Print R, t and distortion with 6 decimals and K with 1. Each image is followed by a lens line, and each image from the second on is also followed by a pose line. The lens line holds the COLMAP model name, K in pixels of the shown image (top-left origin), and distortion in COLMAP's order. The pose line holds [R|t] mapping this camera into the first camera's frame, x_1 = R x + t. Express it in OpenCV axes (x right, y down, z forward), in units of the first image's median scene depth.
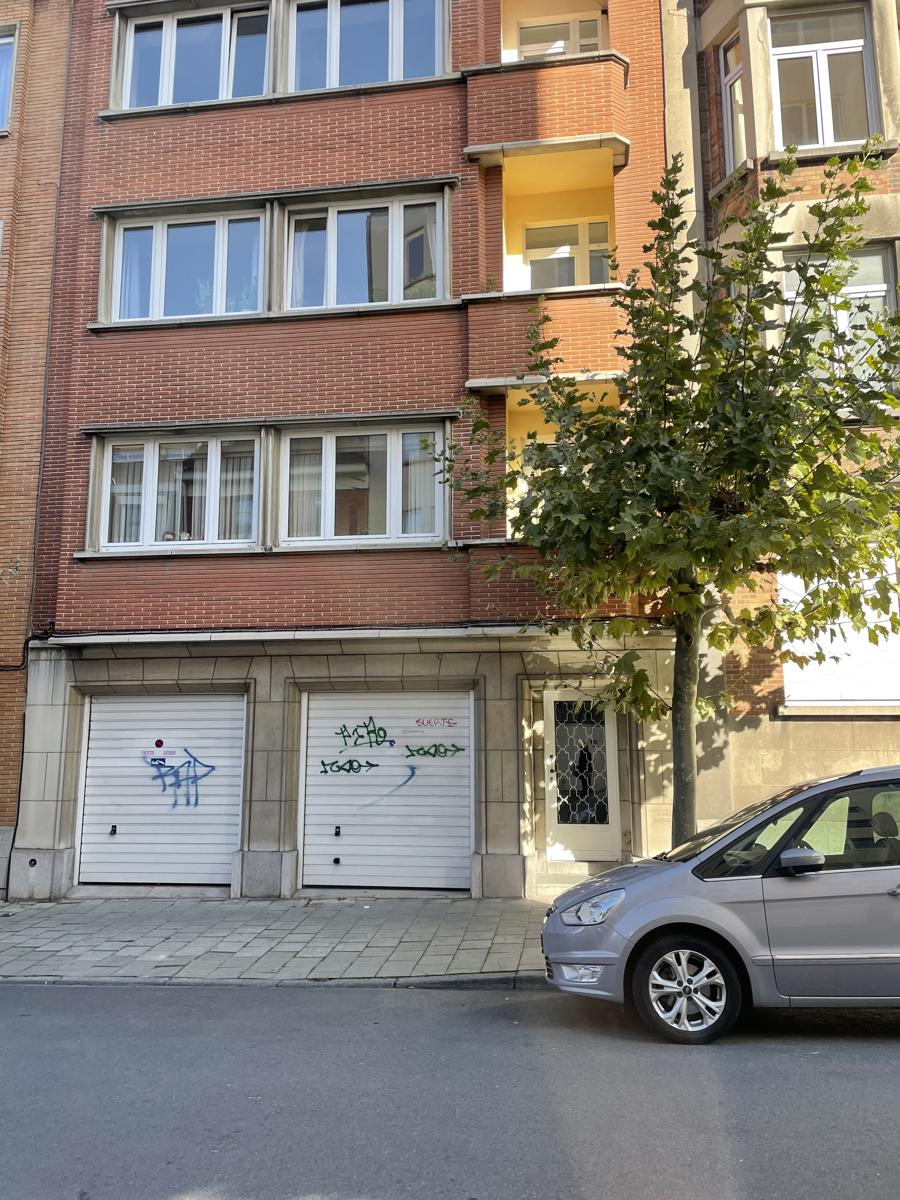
lens RADIAL K [[905.3, 0, 449.9], [0, 905.3, 596.2], [0, 0, 1]] dist [0.085426, -0.104942]
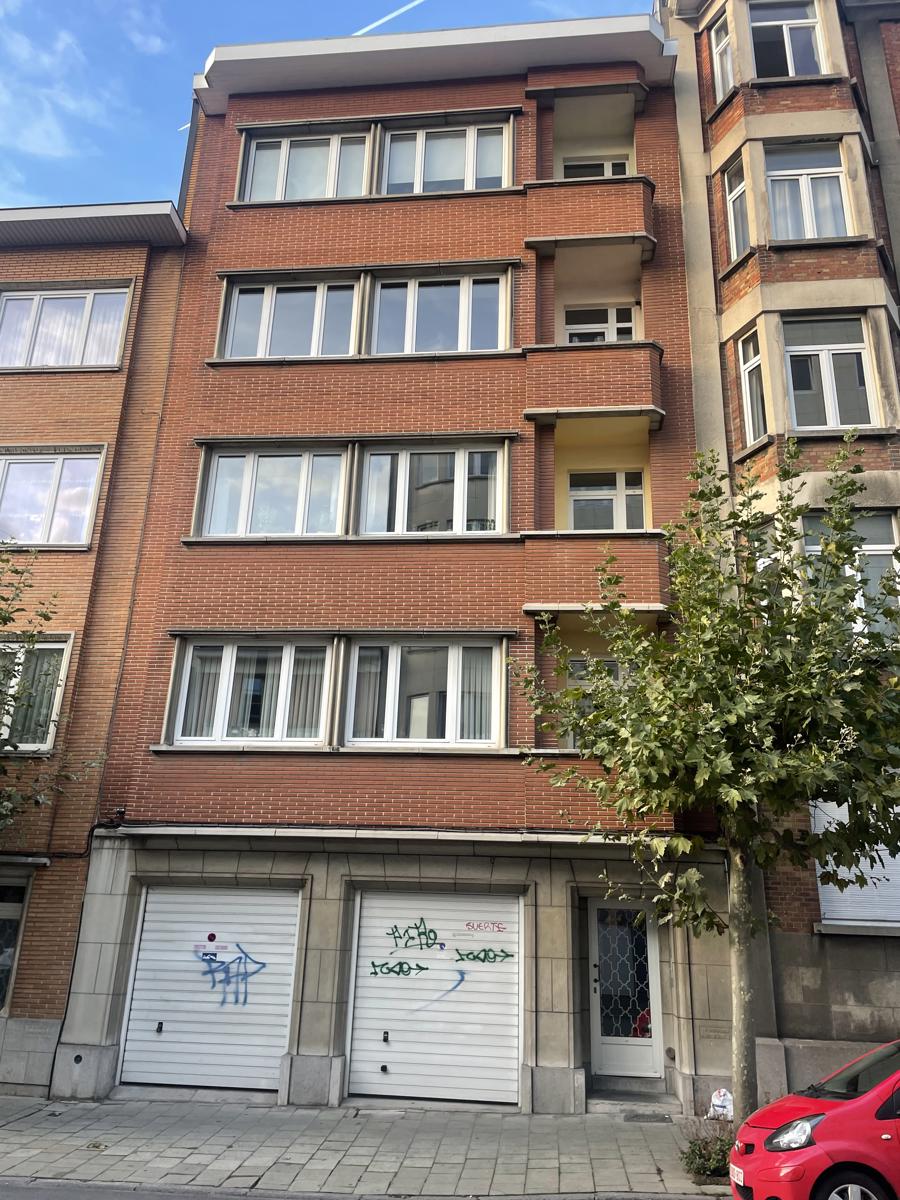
lens RADIAL K [[905.3, 0, 449.9], [0, 905.3, 596.1], [0, 0, 1]] dist [0.085426, -0.104942]
pose [[0.998471, 0.046853, 0.029324, -0.106144], [-0.040463, 0.981009, -0.189695, -0.031640], [-0.037655, 0.188219, 0.981405, -0.095558]]
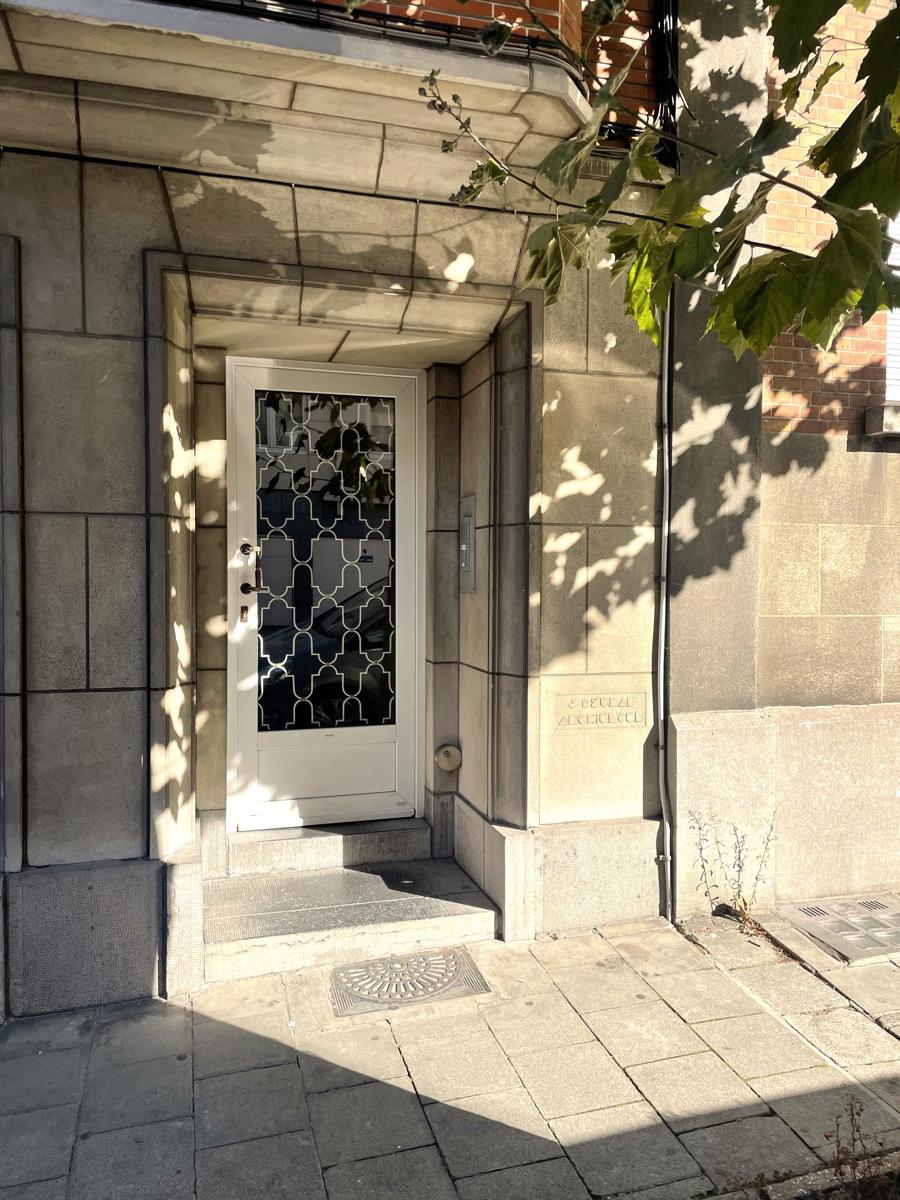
lens RADIAL K [[905.3, 0, 439.2], [0, 905.3, 596.7], [0, 0, 1]] dist [0.085426, -0.104942]
pose [[0.920218, -0.004478, 0.391380, 0.045275], [-0.065546, 0.984050, 0.165374, 0.137084], [-0.385878, -0.177833, 0.905248, 0.675470]]
